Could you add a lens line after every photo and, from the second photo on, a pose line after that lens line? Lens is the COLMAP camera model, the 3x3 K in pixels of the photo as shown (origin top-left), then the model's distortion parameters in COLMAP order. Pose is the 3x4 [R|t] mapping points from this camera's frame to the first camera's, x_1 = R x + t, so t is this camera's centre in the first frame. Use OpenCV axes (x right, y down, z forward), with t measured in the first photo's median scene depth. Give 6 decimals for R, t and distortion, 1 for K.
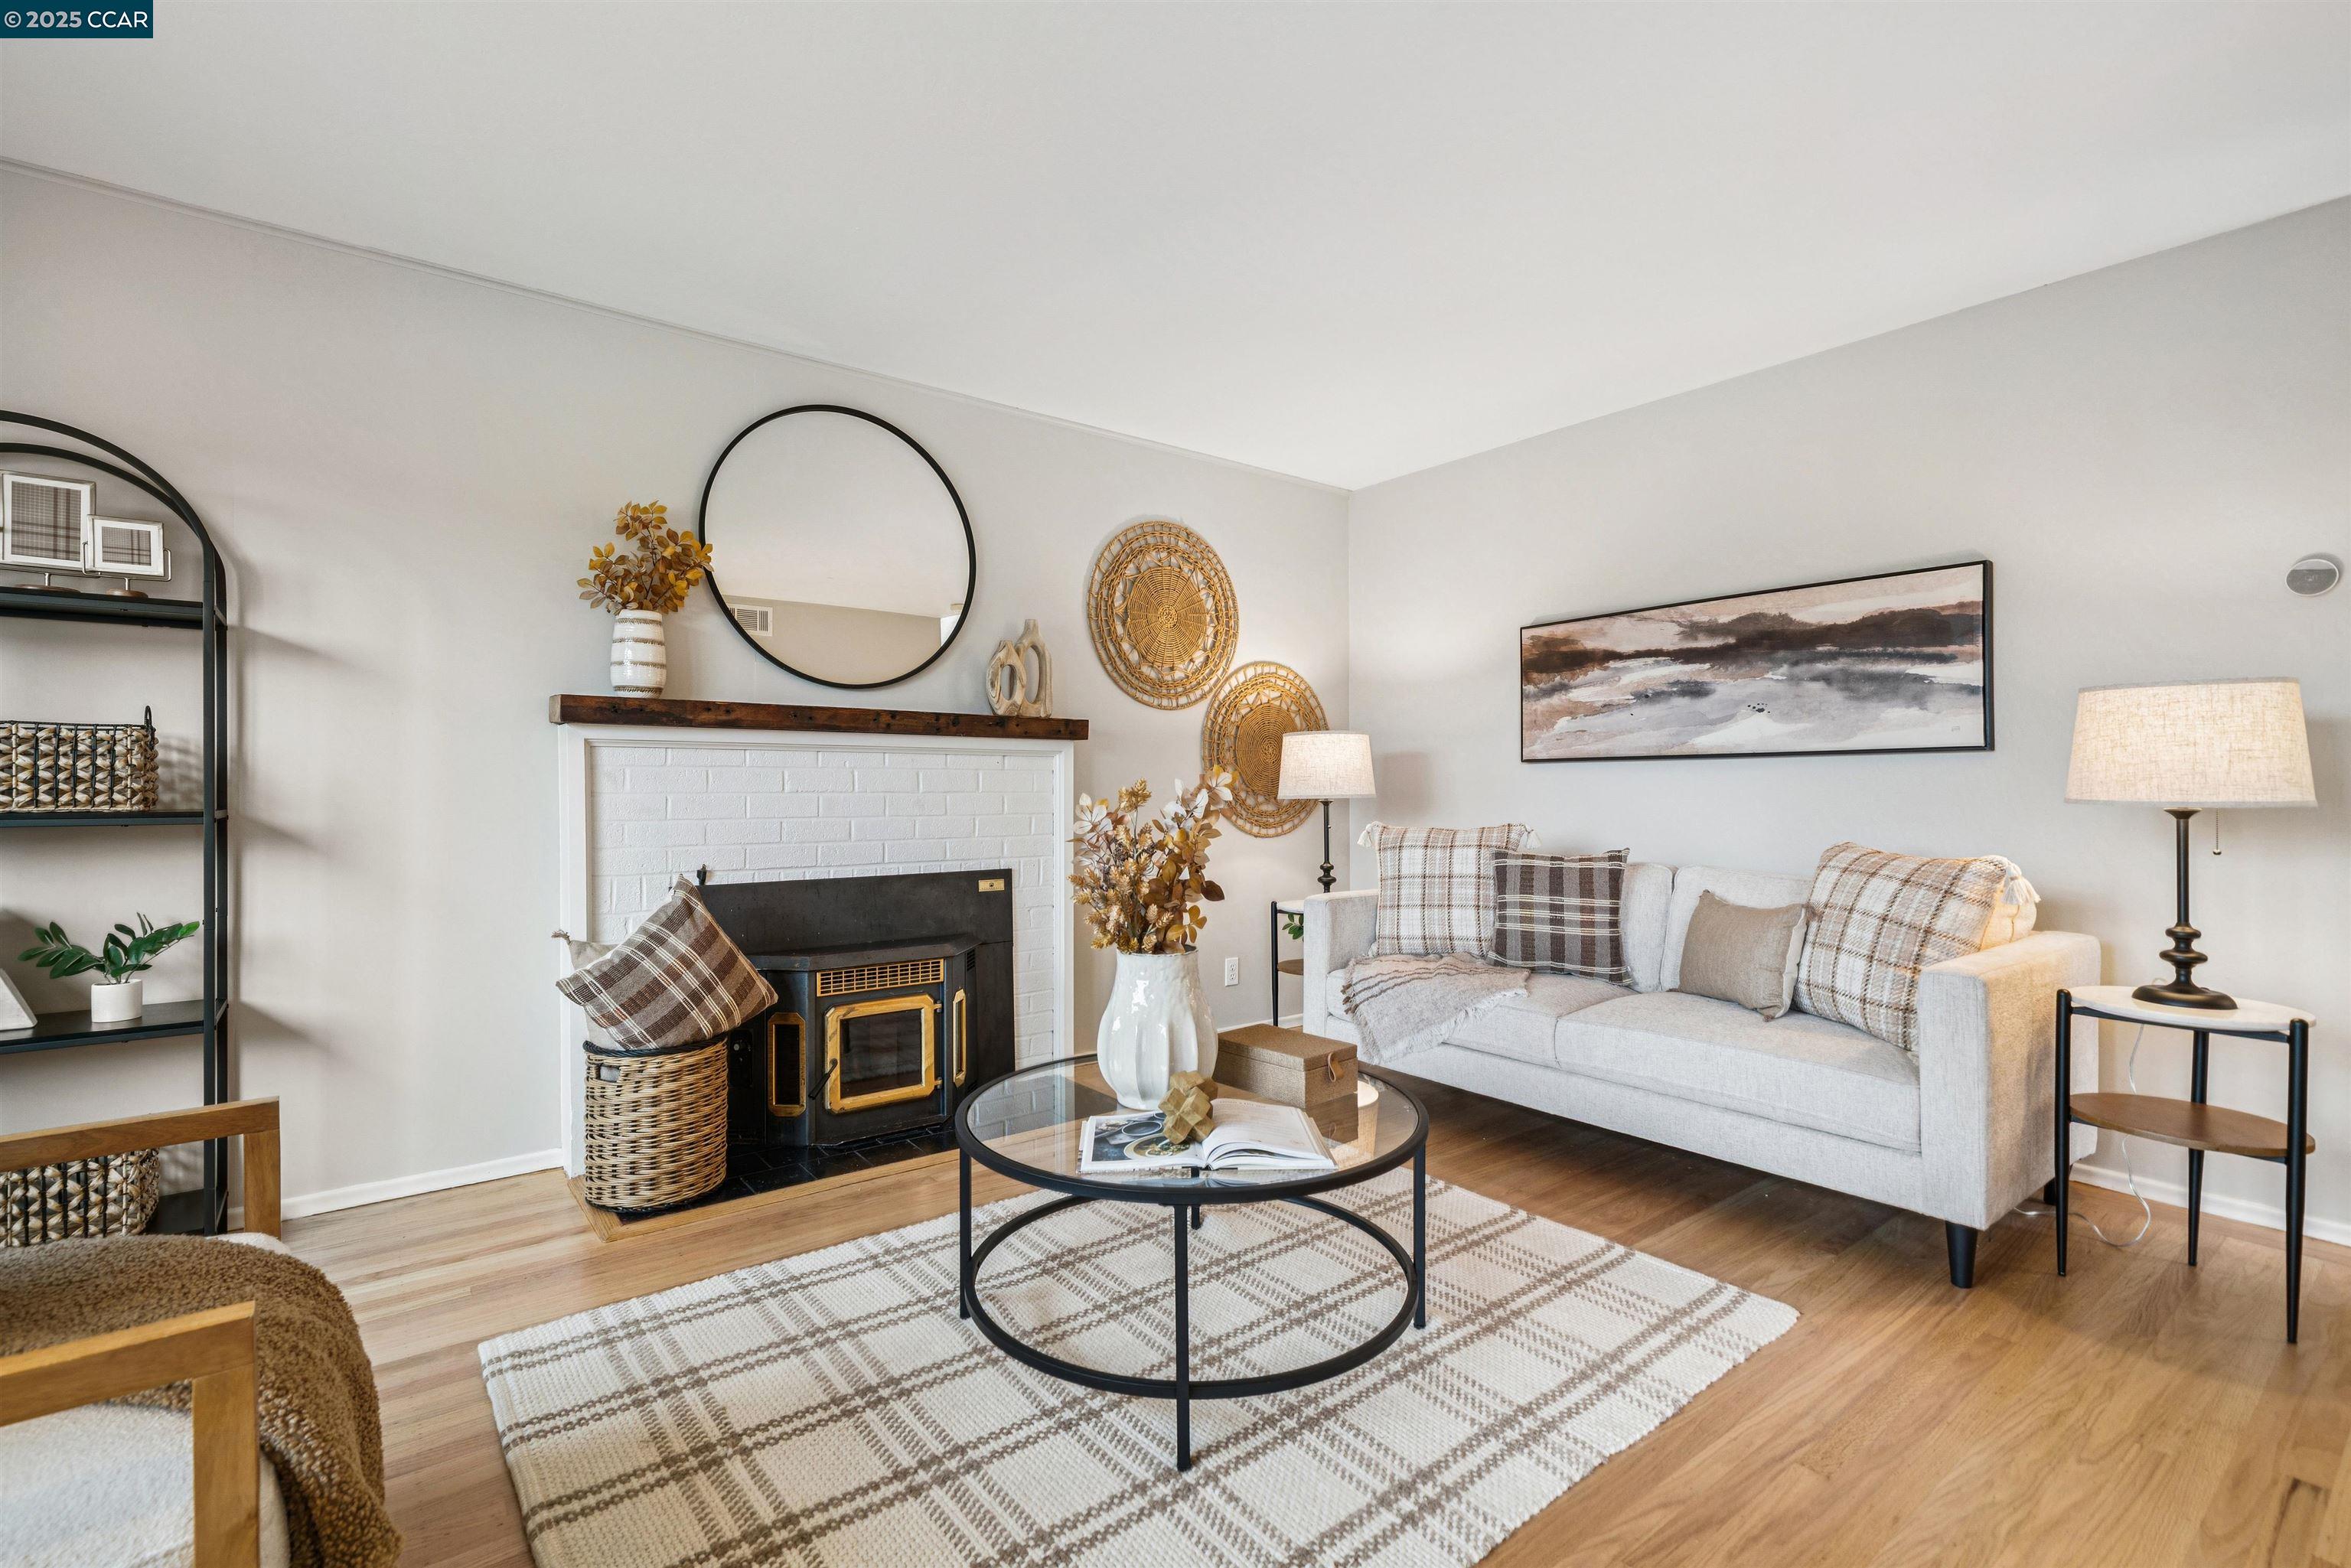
lens RADIAL K [[1060.9, 0, 1185.6], [0, 1060.9, 802.3], [0, 0, 1]] dist [0.002336, 0.000228]
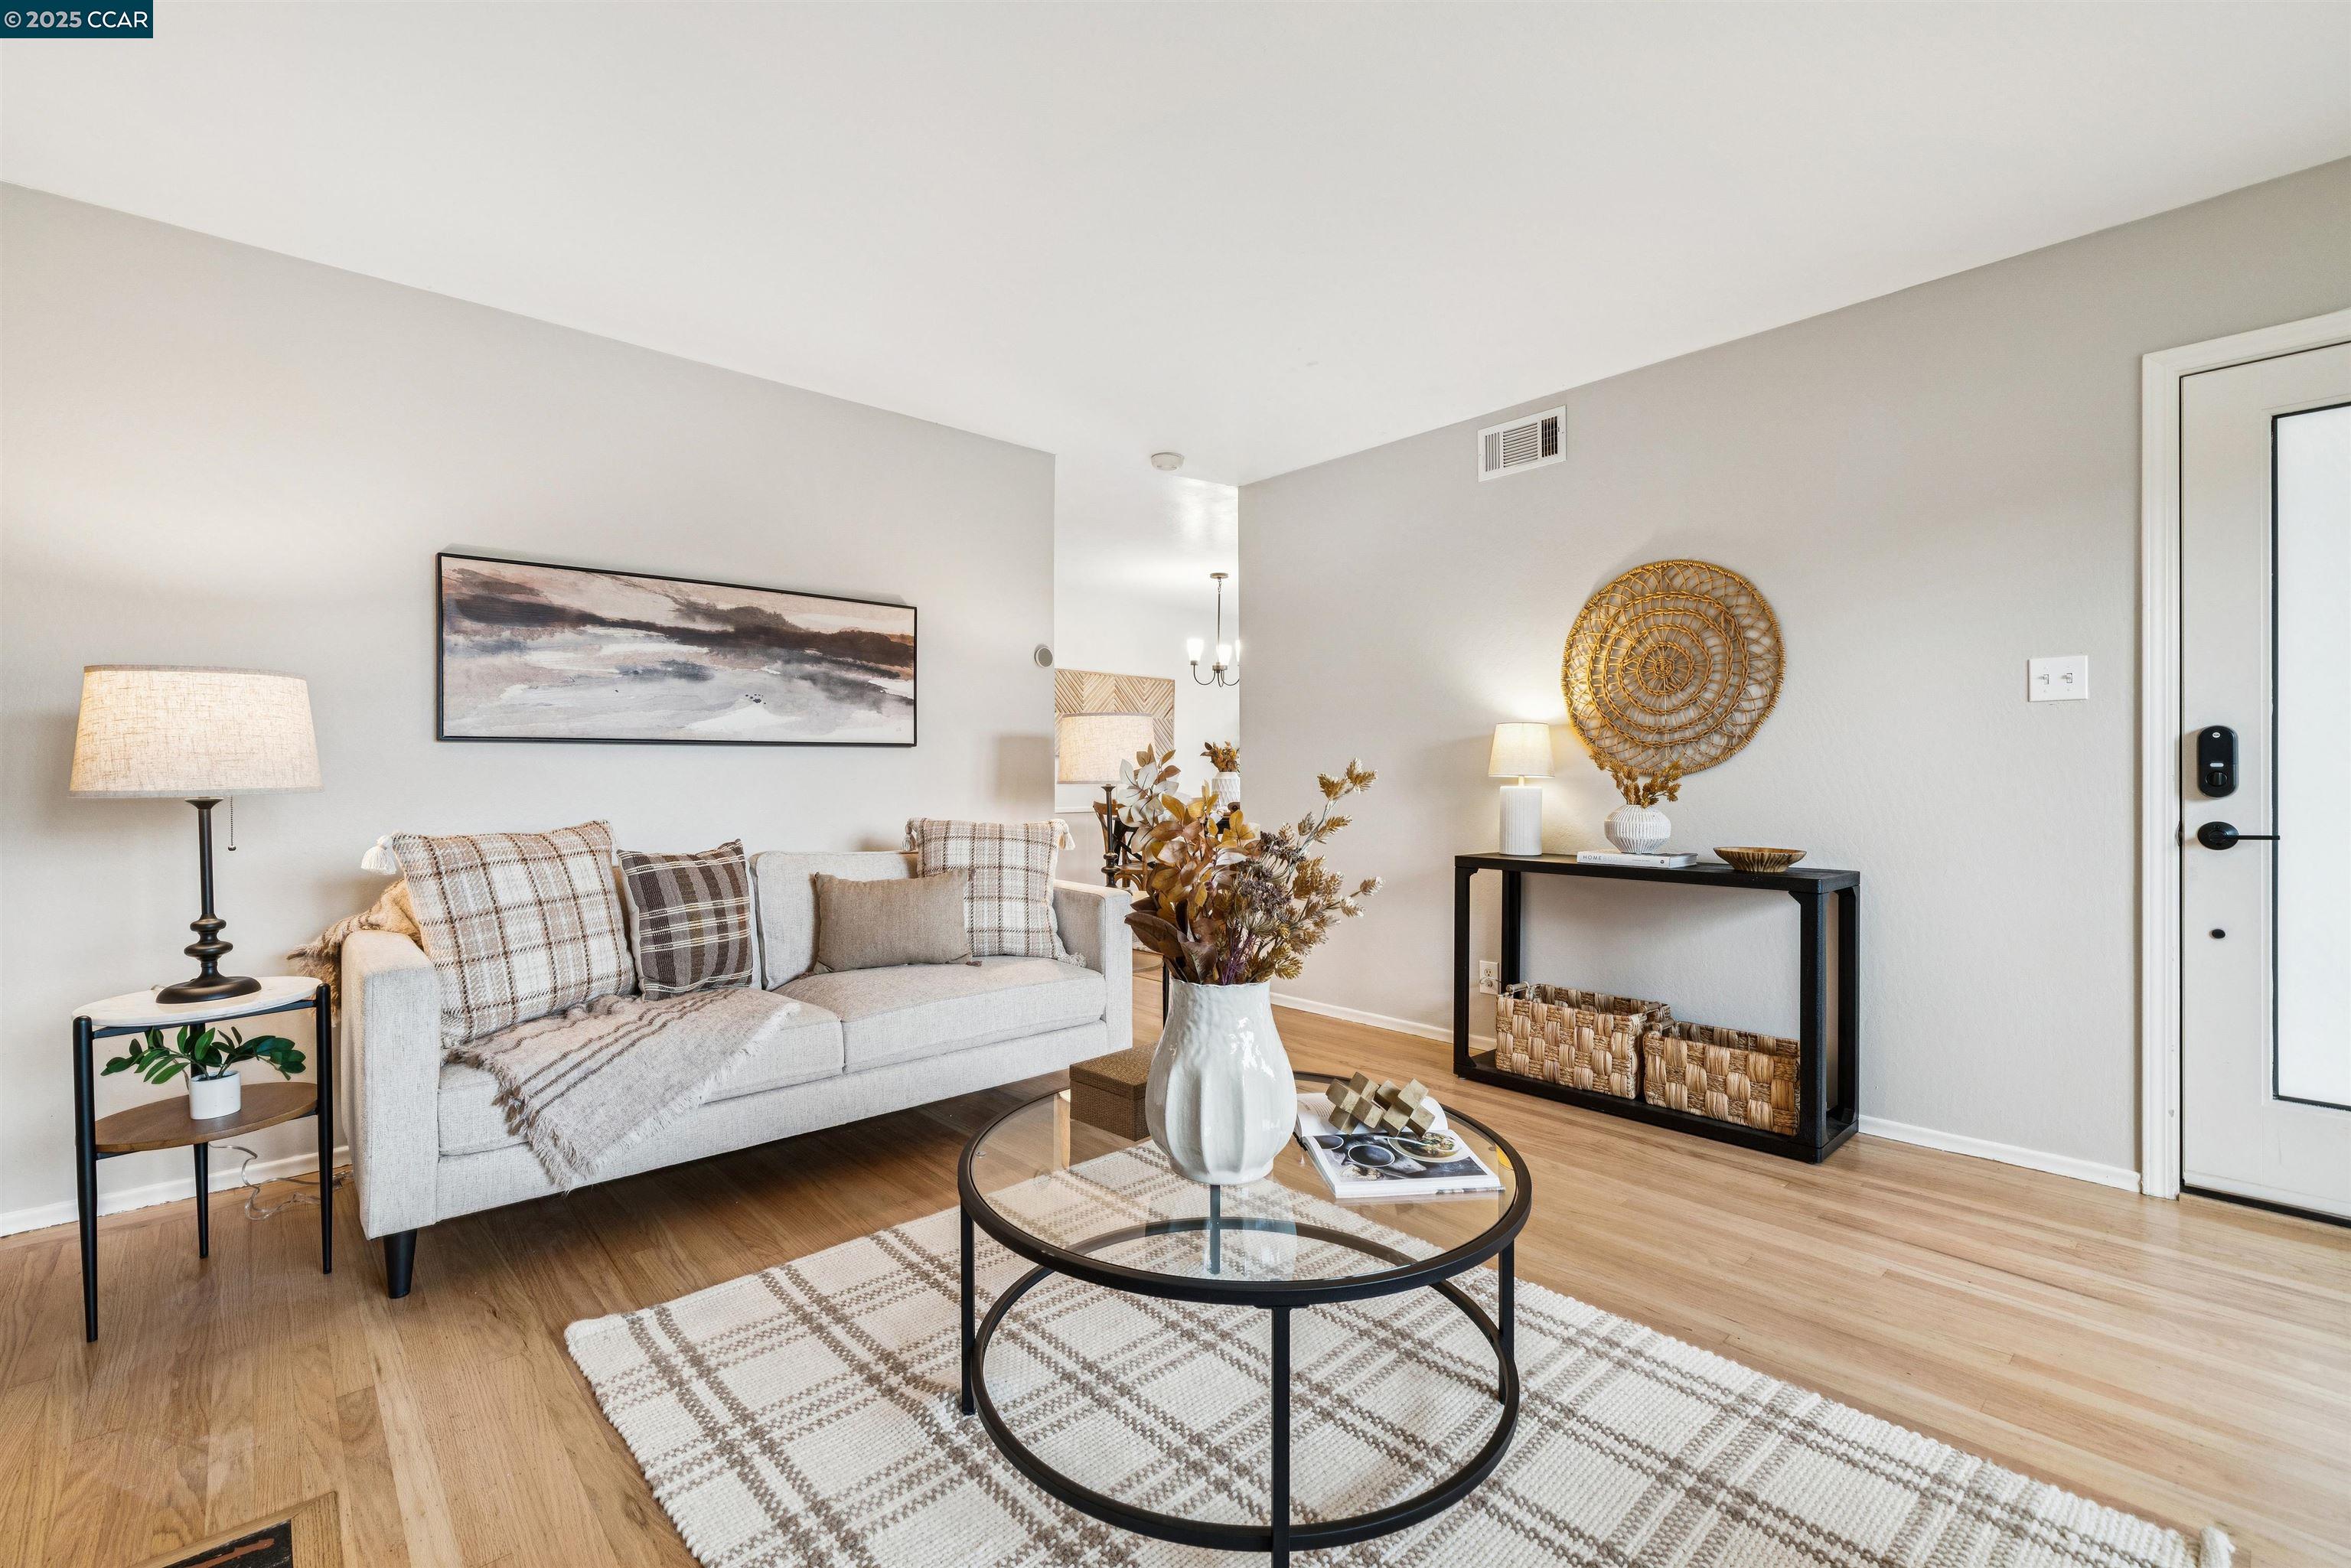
lens RADIAL K [[1060.9, 0, 1196.0], [0, 1060.9, 760.5], [0, 0, 1]] dist [0.002336, 0.000228]
pose [[-0.102217, 0.014717, 0.994653, -0.518183], [0.016924, 0.999772, -0.013054, -0.006792], [-0.994618, 0.015499, -0.102443, 0.651177]]
